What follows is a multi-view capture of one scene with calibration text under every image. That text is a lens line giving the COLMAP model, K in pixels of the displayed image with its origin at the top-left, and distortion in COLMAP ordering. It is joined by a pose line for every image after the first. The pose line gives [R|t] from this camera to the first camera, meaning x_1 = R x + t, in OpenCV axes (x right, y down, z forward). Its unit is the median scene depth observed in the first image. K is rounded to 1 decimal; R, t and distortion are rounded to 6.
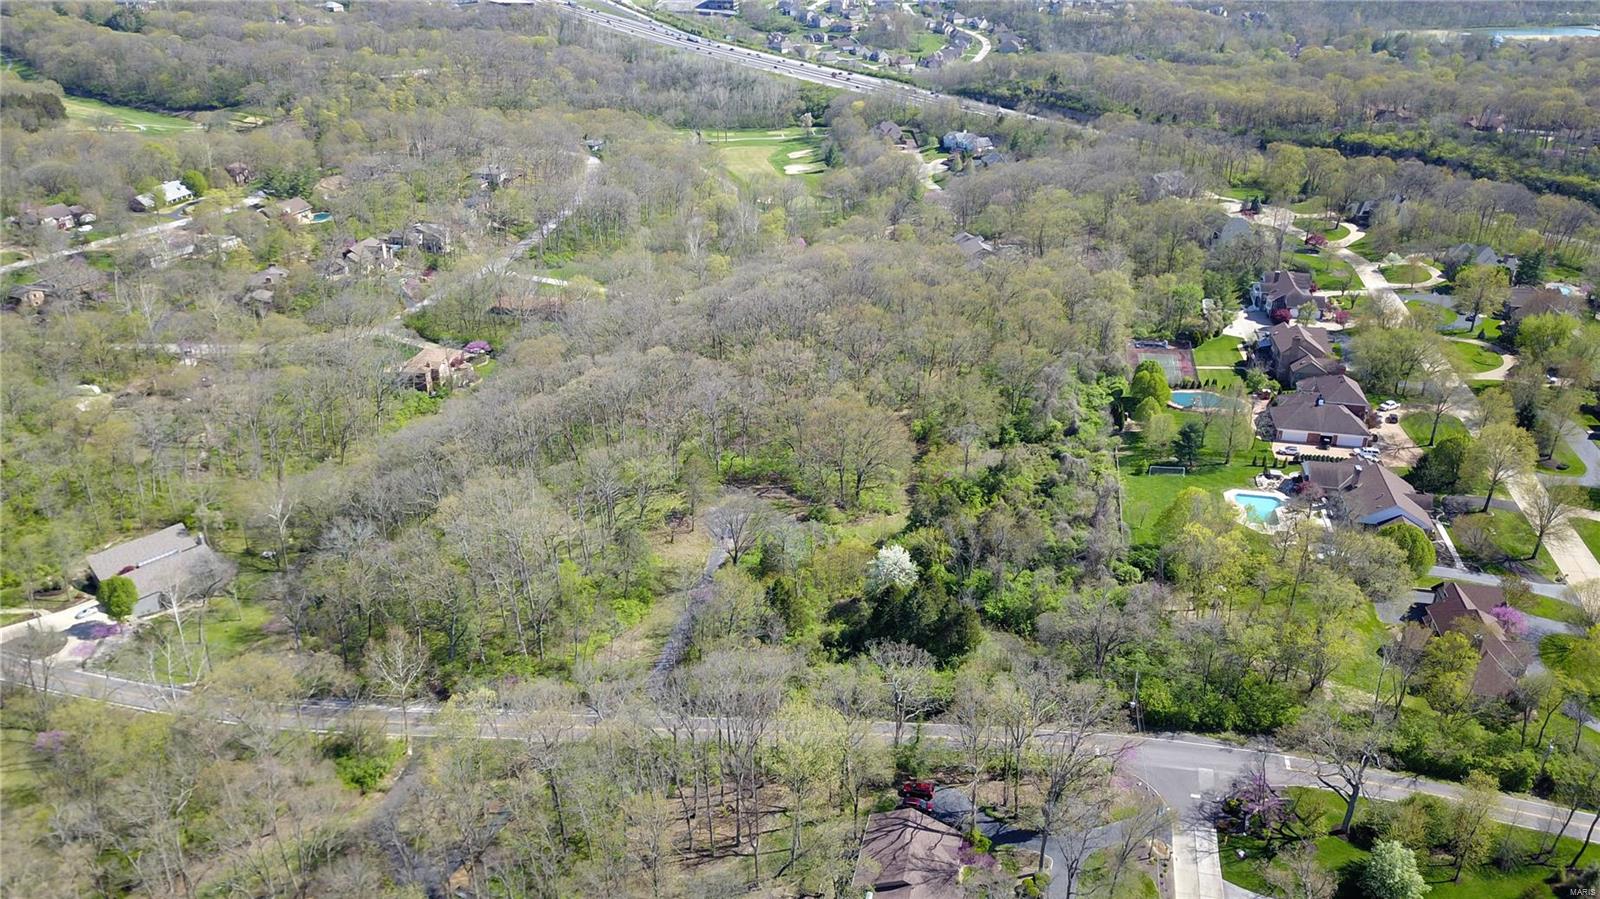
lens RADIAL K [[1123.6, 0, 797.7], [0, 1123.6, 404.0], [0, 0, 1]] dist [0.007697, 0.002973]
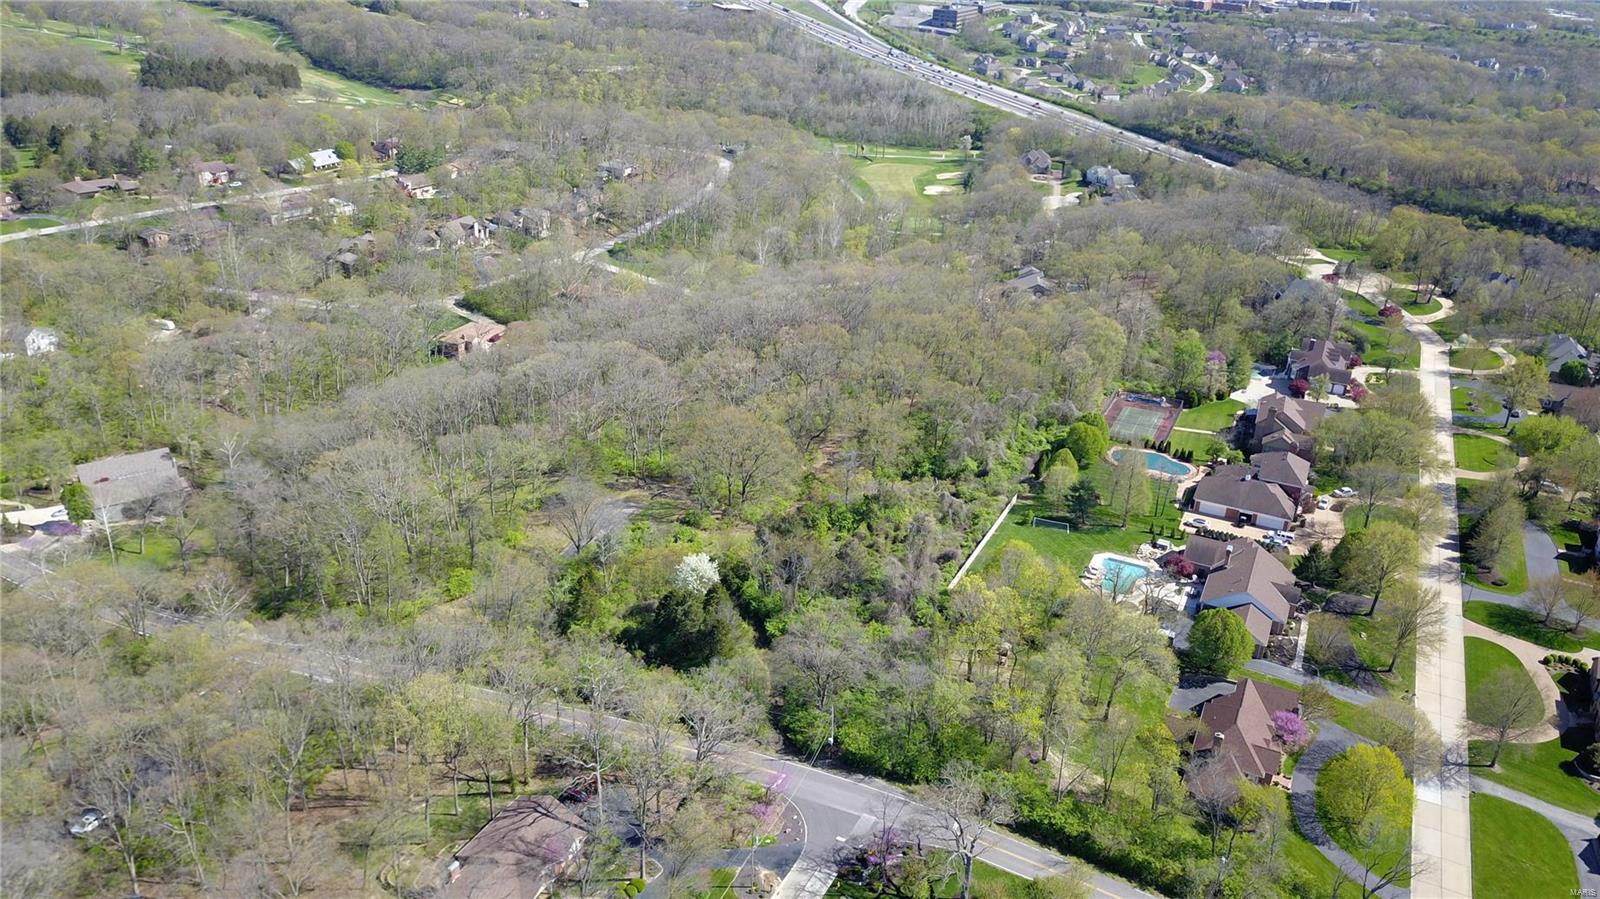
lens RADIAL K [[1123.6, 0, 797.7], [0, 1123.6, 404.0], [0, 0, 1]] dist [0.007697, 0.002973]
pose [[0.976162, 0.122880, -0.178911, 0.102187], [-0.125107, 0.992143, -0.001176, -0.005639], [0.177361, 0.023531, 0.983864, 0.003064]]
